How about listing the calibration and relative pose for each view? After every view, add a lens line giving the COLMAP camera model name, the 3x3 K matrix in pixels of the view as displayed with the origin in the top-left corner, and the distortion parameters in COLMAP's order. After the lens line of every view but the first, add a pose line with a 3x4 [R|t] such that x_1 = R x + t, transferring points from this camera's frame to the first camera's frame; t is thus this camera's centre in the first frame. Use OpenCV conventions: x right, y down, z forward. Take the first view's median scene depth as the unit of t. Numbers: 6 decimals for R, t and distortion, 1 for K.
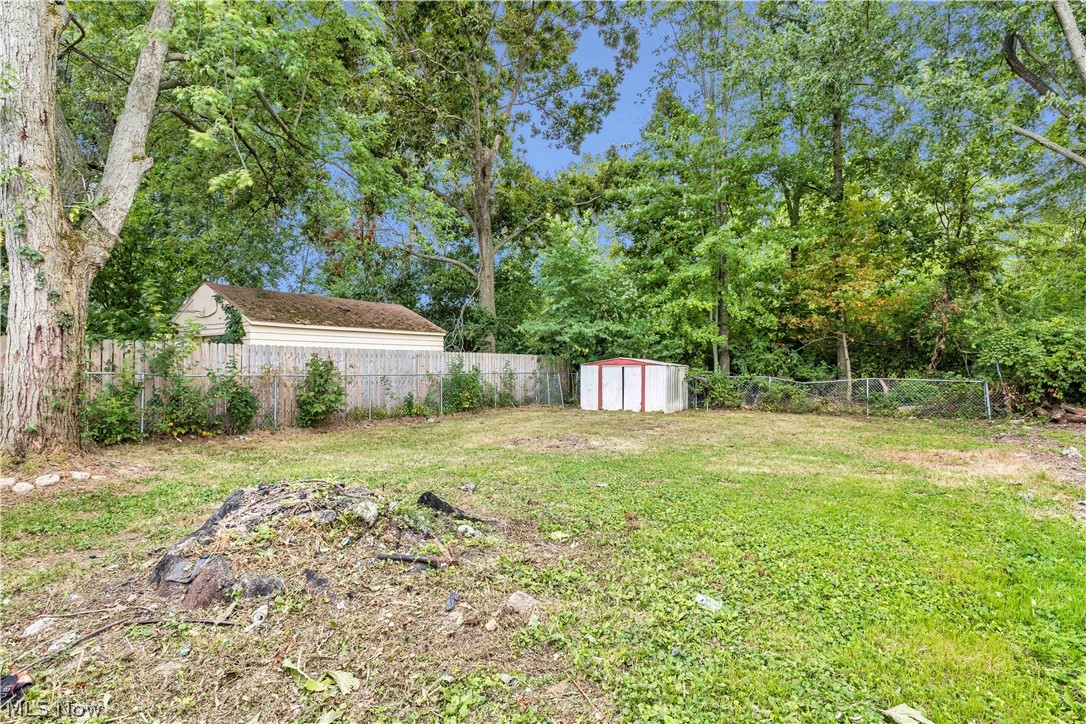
lens RADIAL K [[543.1, 0, 543.6], [0, 543.1, 365.4], [0, 0, 1]] dist [-0.001770, 0.000353]
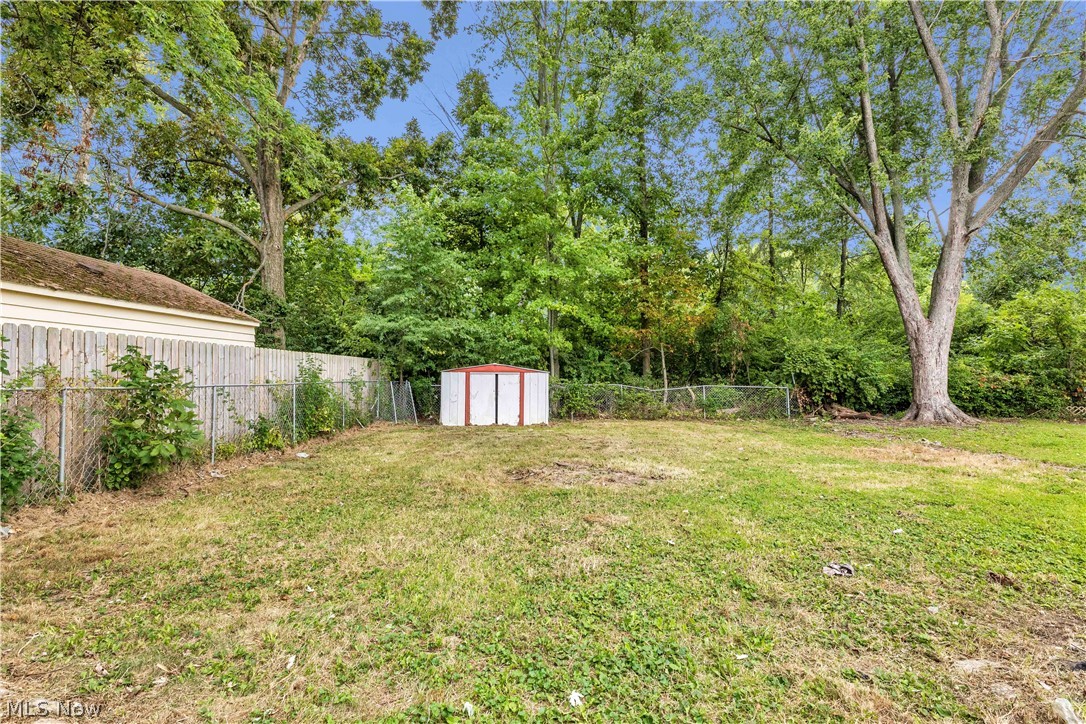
lens RADIAL K [[543.1, 0, 543.9], [0, 543.1, 367.0], [0, 0, 1]] dist [-0.001770, 0.000353]
pose [[0.823911, 0.012618, 0.566579, -0.272917], [-0.006945, 0.999902, -0.012169, 0.001506], [-0.566677, 0.006091, 0.823917, 0.240315]]
